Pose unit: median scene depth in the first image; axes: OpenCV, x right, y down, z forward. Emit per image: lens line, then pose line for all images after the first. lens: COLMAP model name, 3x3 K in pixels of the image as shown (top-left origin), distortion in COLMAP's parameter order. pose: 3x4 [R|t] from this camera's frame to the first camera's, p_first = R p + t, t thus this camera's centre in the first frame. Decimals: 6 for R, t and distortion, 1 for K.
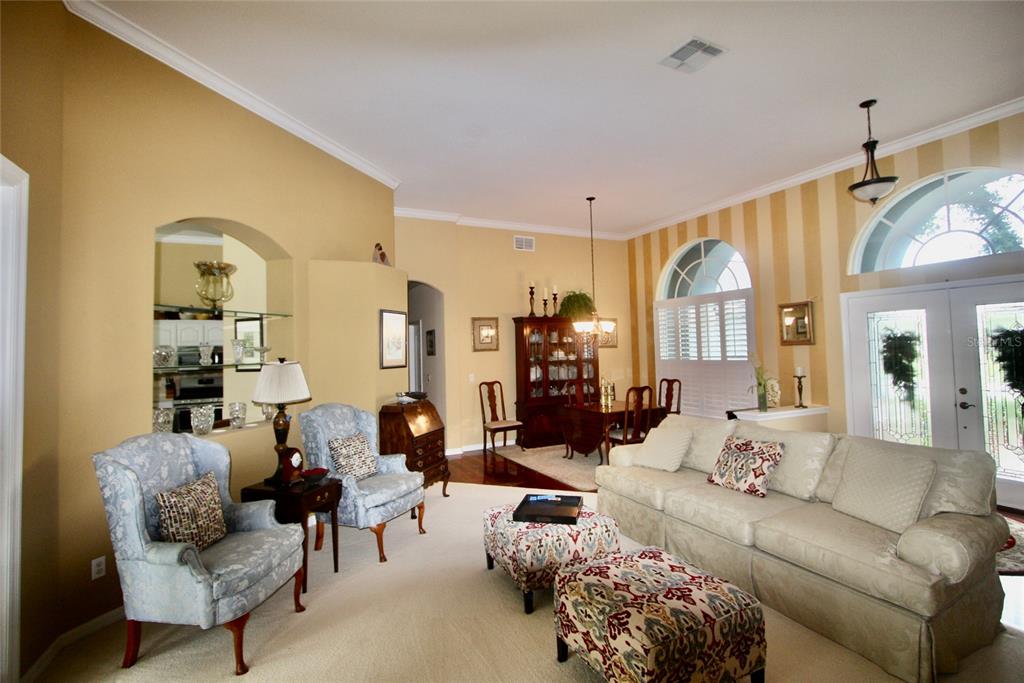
lens RADIAL K [[477.0, 0, 512.7], [0, 477.0, 339.1], [0, 0, 1]] dist [-0.016532, 0.002494]
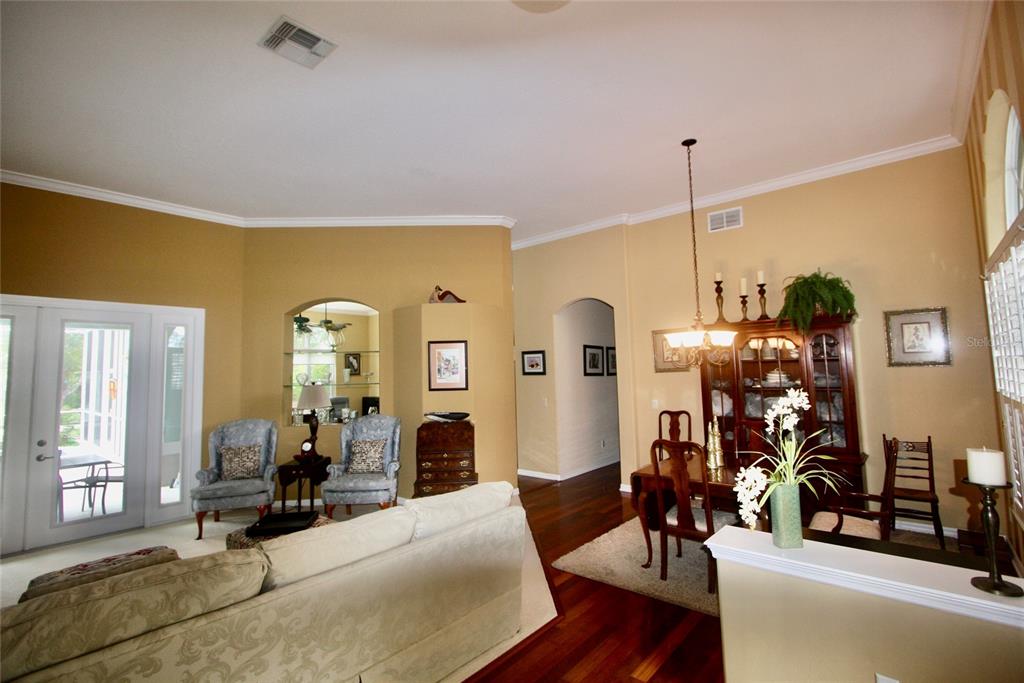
lens RADIAL K [[477.0, 0, 511.4], [0, 477.0, 336.1], [0, 0, 1]] dist [-0.016532, 0.002494]
pose [[0.360786, -0.059214, -0.930767, 0.578659], [0.041300, 0.998018, -0.047483, -0.007896], [0.931734, -0.021309, 0.362516, 0.458909]]
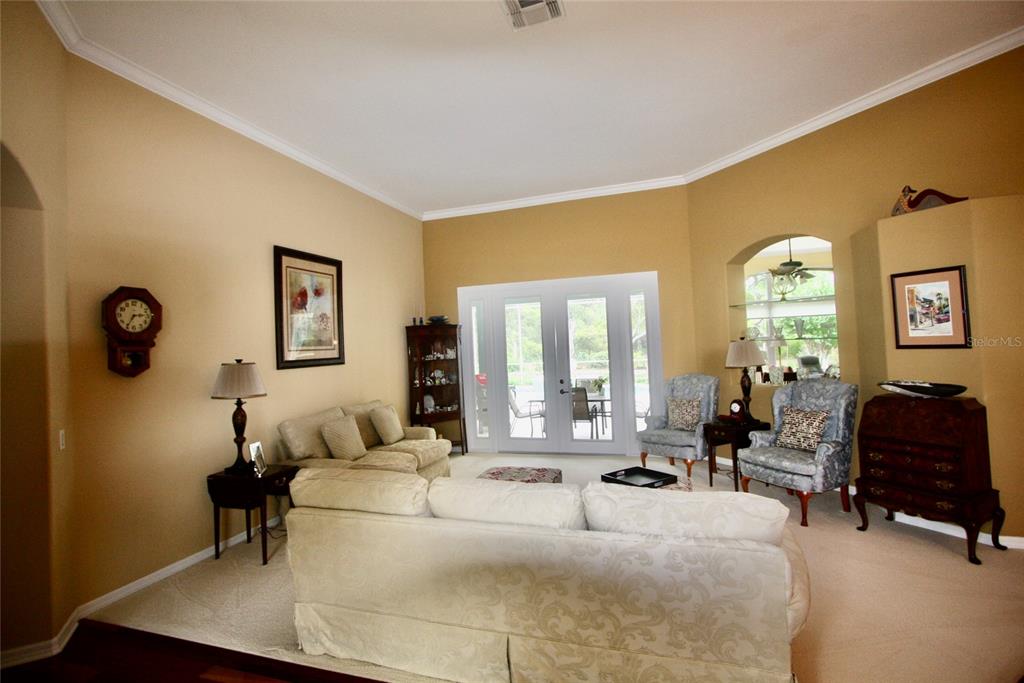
lens RADIAL K [[477.0, 0, 511.3], [0, 477.0, 334.2], [0, 0, 1]] dist [-0.016532, 0.002494]
pose [[-0.716178, 0.038039, -0.696881, 0.465590], [0.076920, 0.996733, -0.024644, 0.003156], [0.693666, -0.071253, -0.716764, 0.684356]]
